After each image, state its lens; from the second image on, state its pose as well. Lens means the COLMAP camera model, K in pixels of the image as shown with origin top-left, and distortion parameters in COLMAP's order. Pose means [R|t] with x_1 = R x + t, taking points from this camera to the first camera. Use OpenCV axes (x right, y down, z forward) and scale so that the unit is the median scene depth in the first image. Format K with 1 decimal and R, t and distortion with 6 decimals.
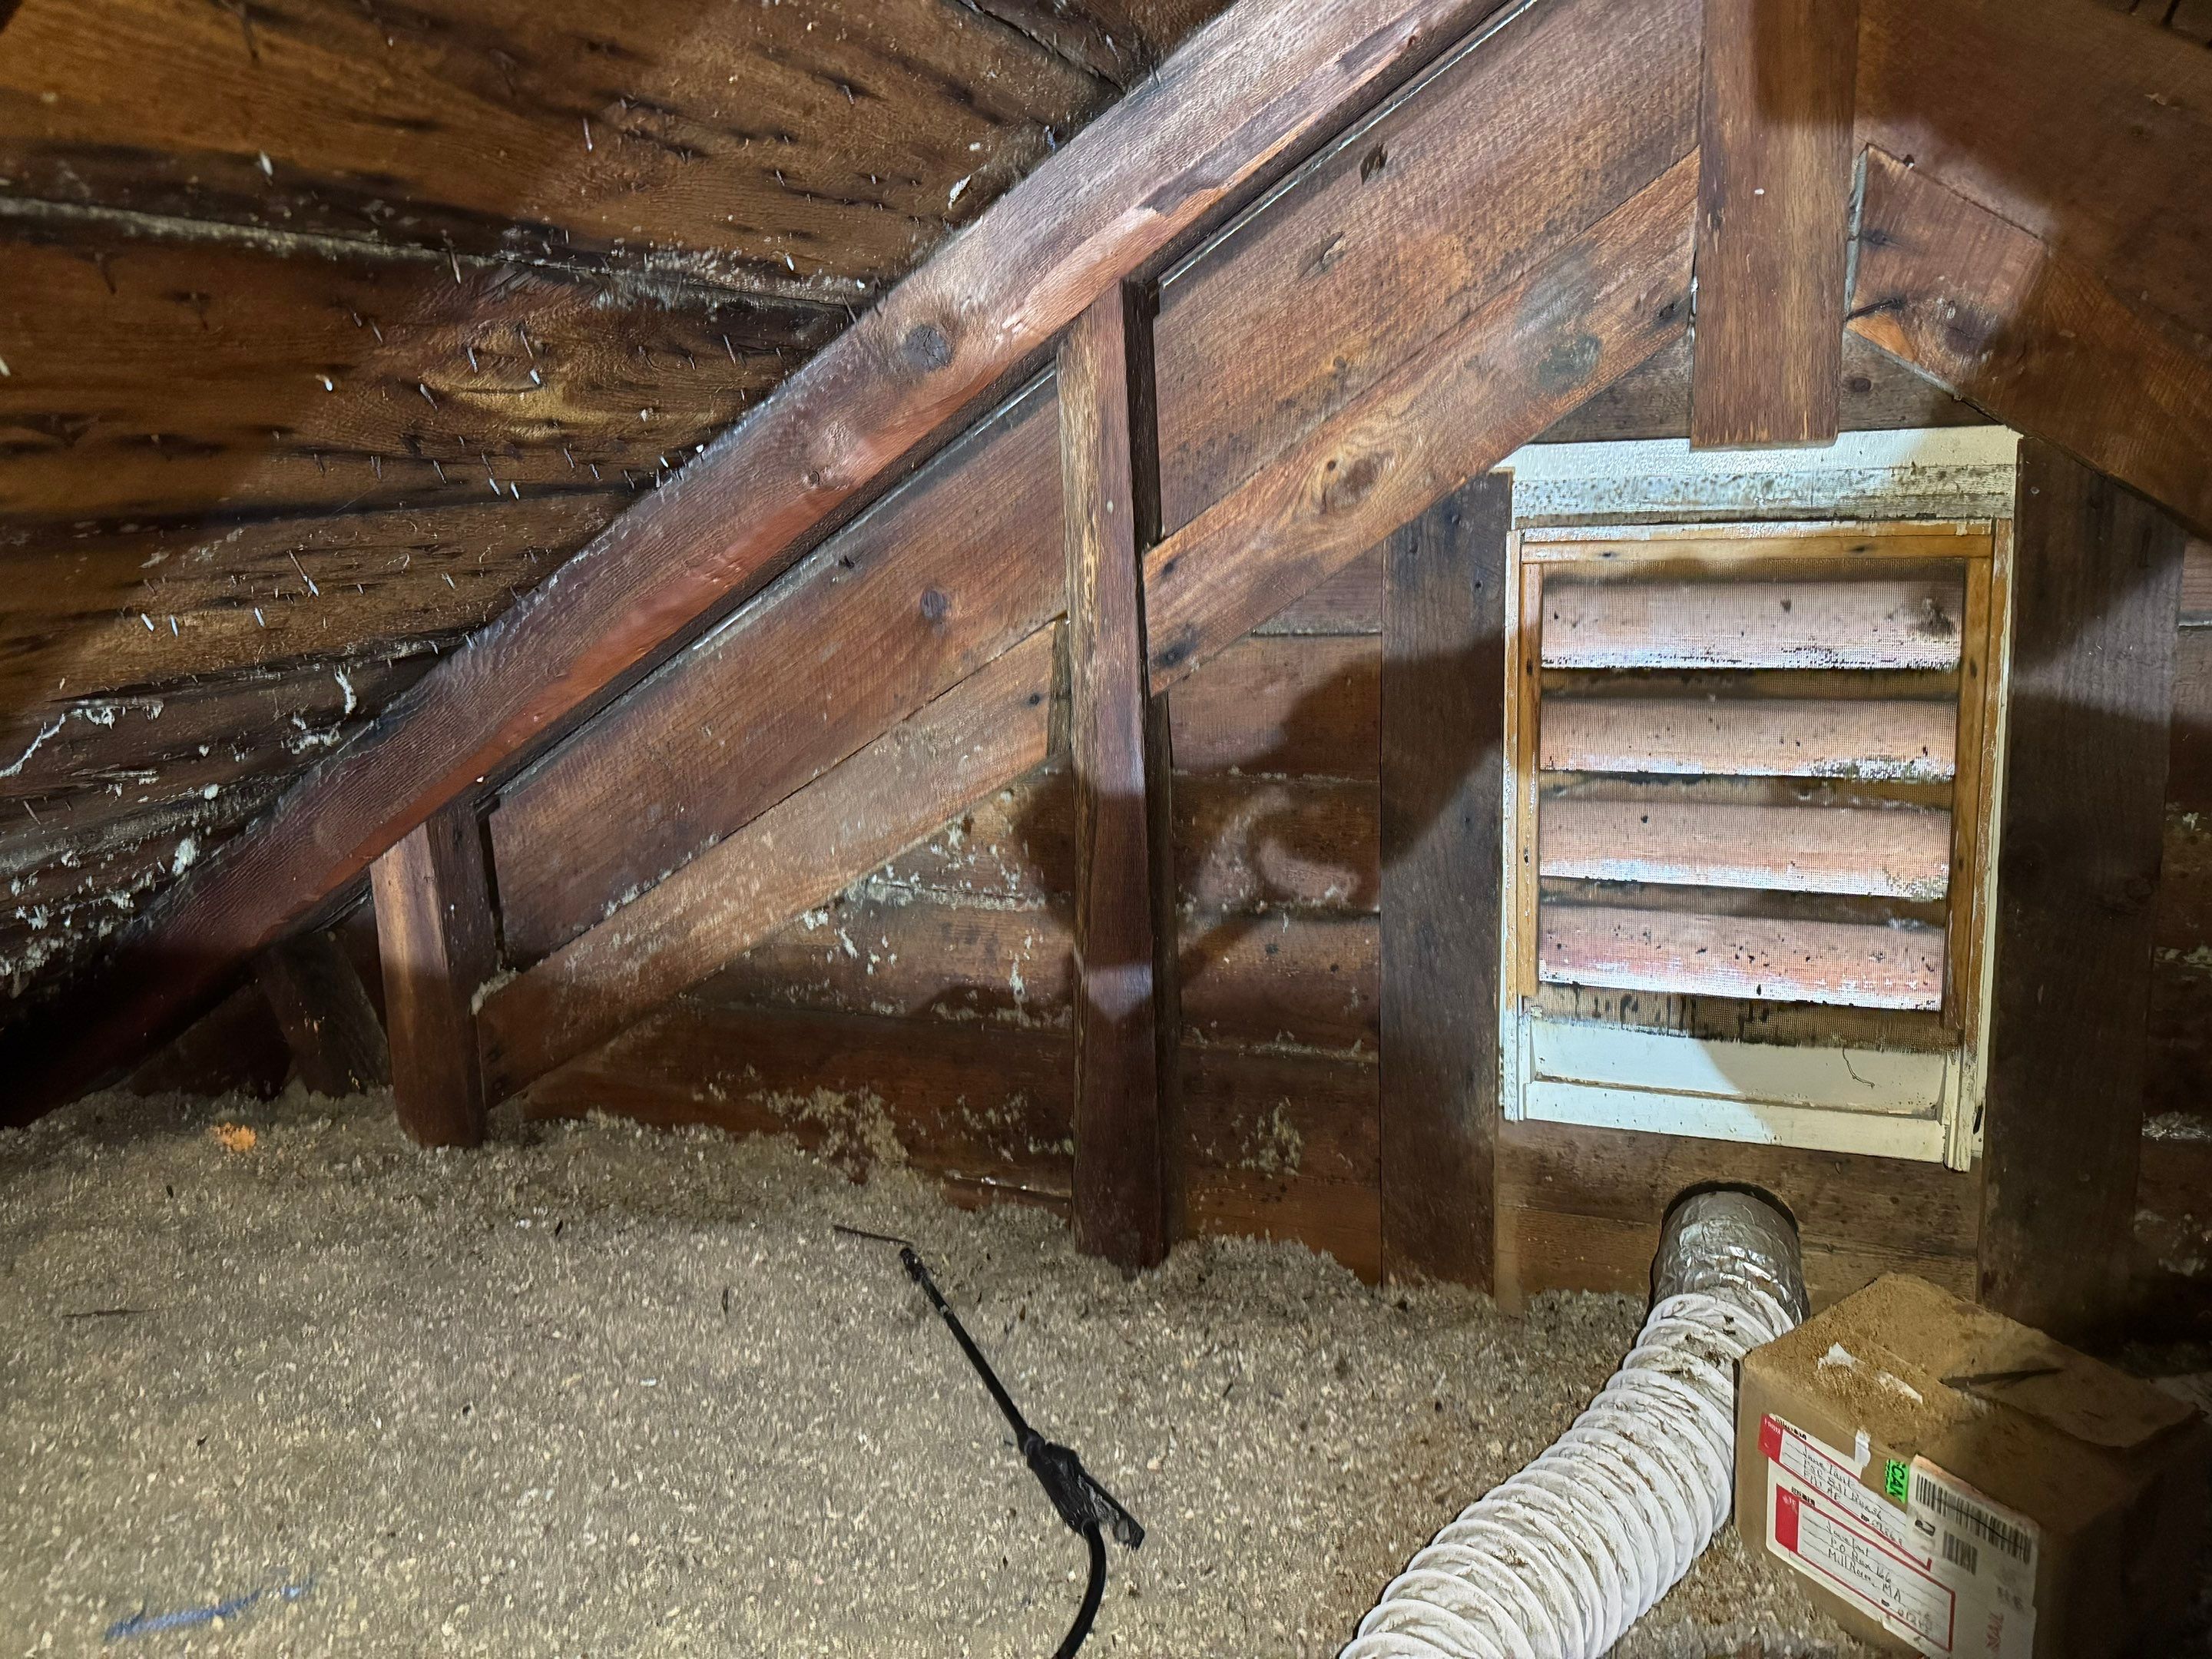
lens RADIAL K [[1582.7, 0, 1111.0], [0, 1582.7, 831.6], [0, 0, 1]] dist [0.019296, -0.022707]
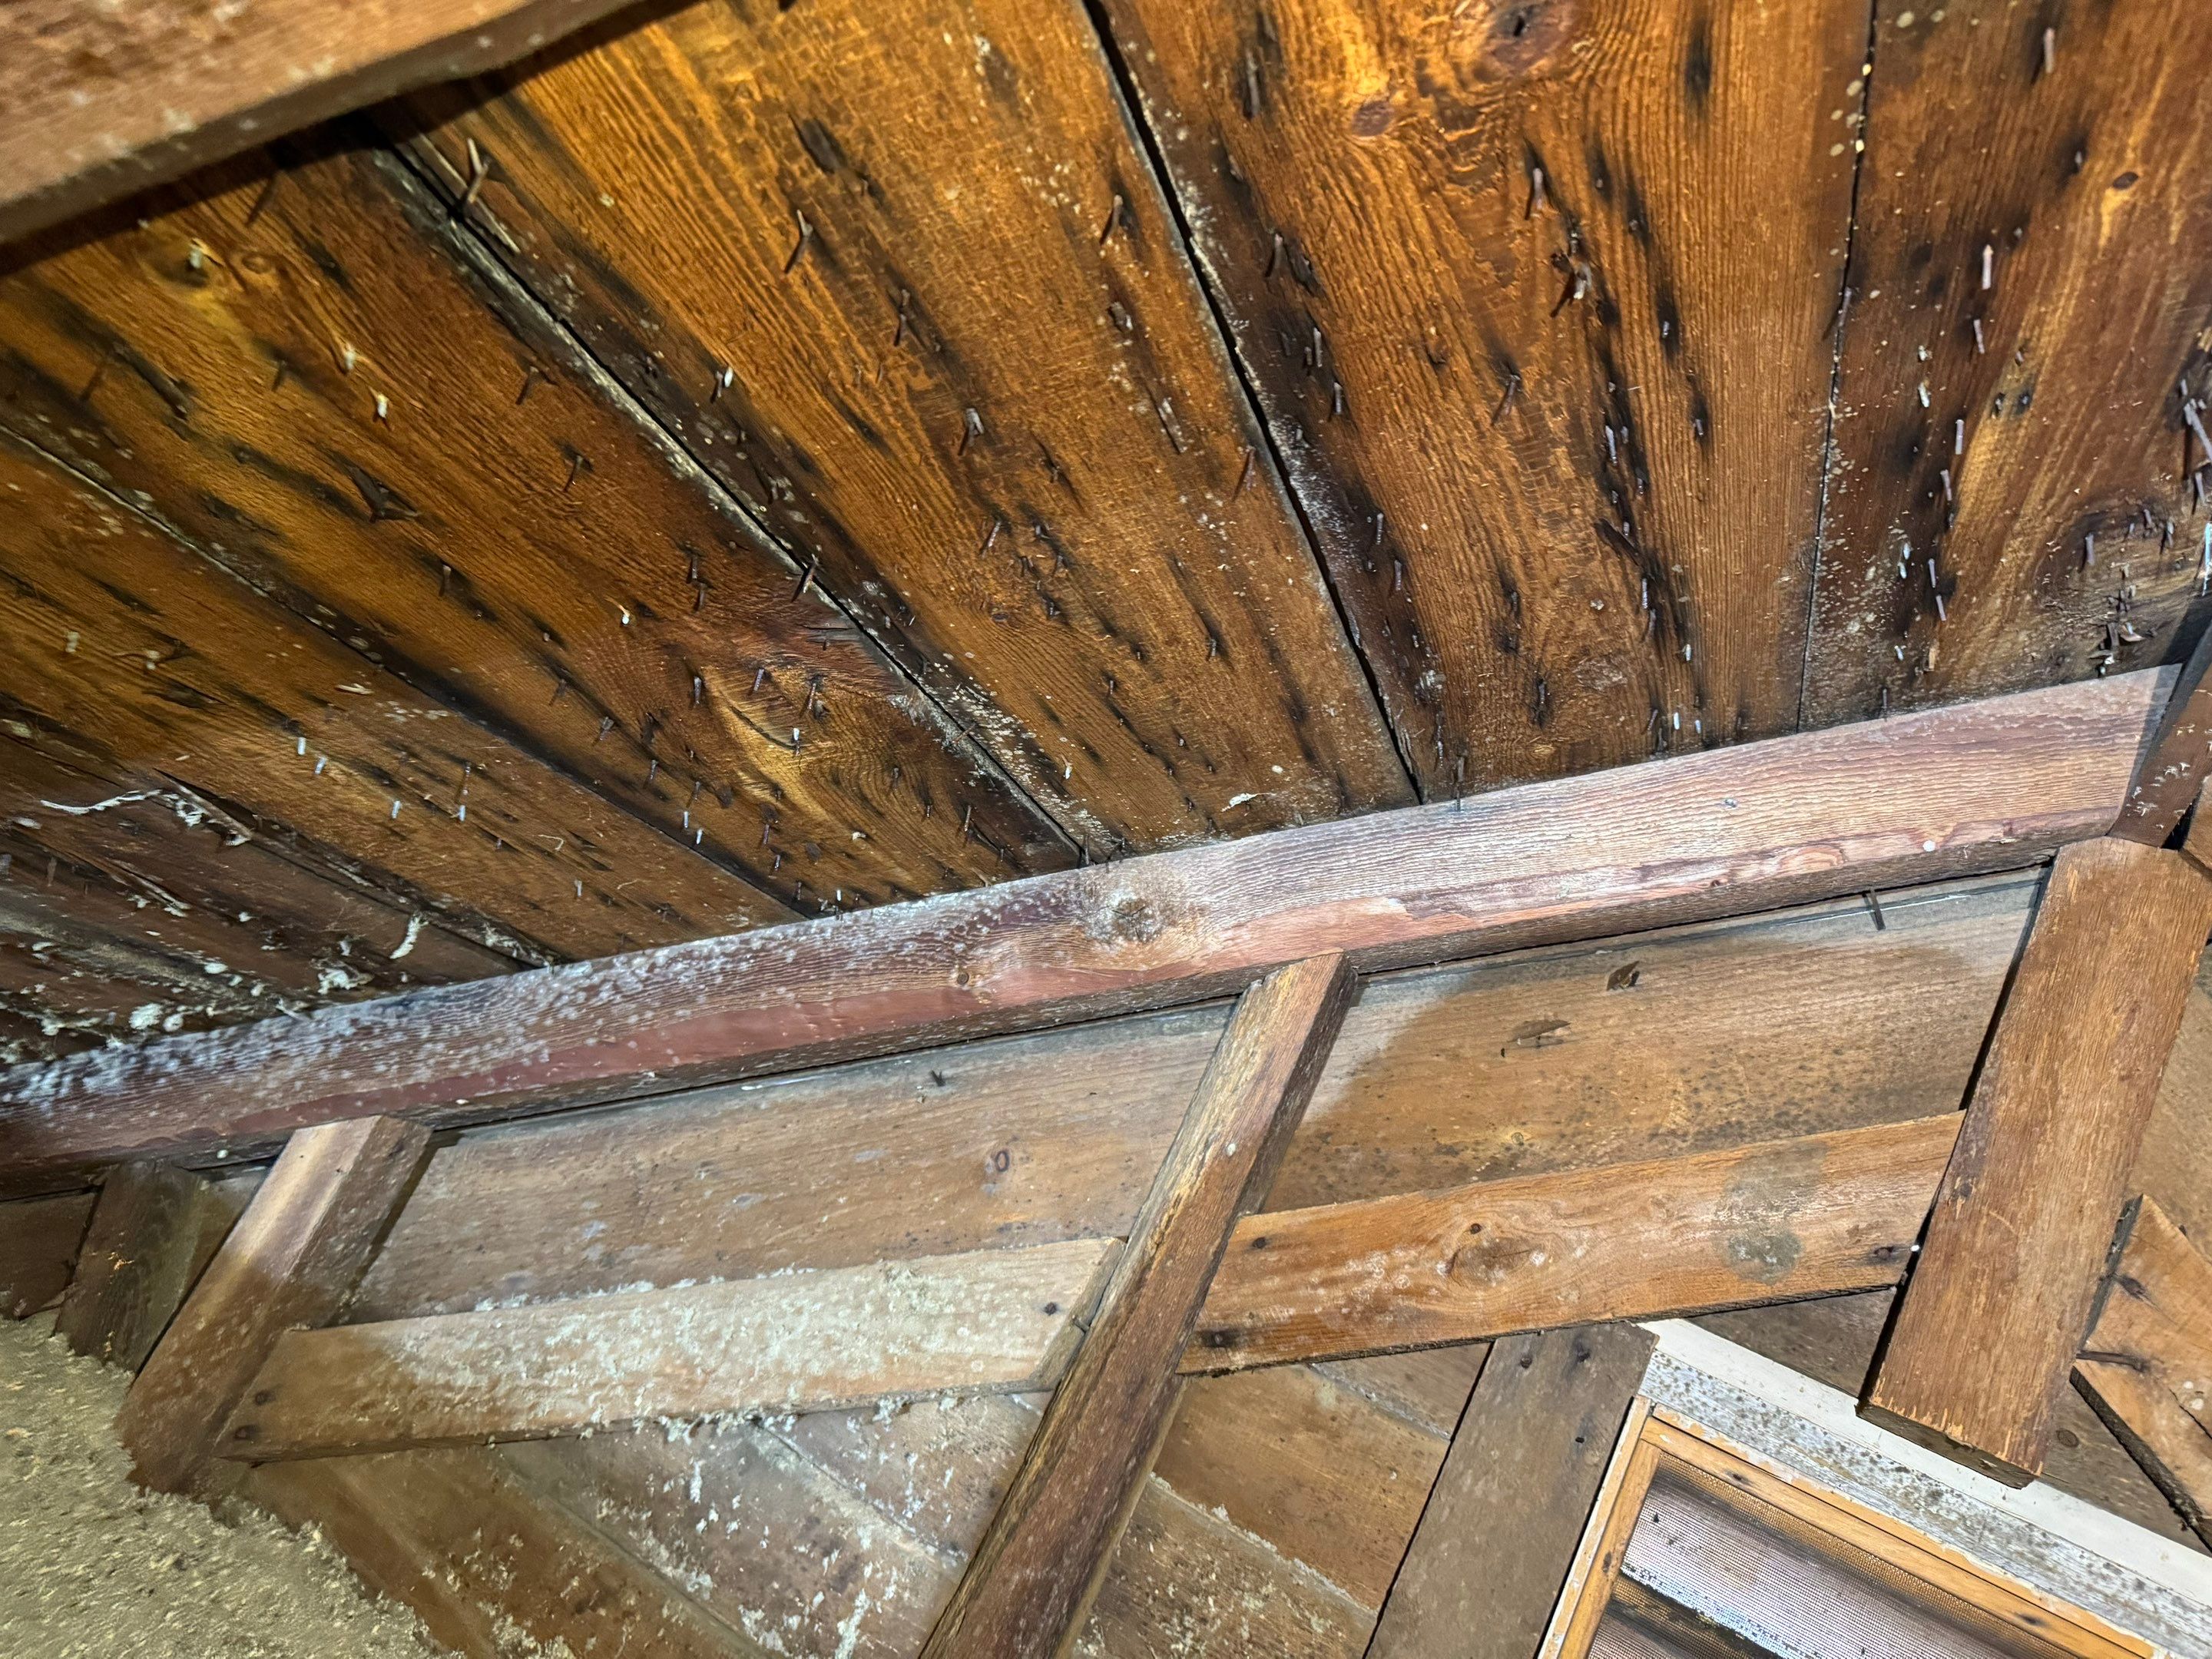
lens RADIAL K [[1530.7, 0, 1096.0], [0, 1530.7, 833.9], [0, 0, 1]] dist [0.070955, -0.089340]
pose [[0.880411, 0.454907, -0.133928, -0.037441], [-0.465996, 0.777592, -0.422136, 0.072550], [-0.087891, 0.434063, 0.896585, 0.139466]]
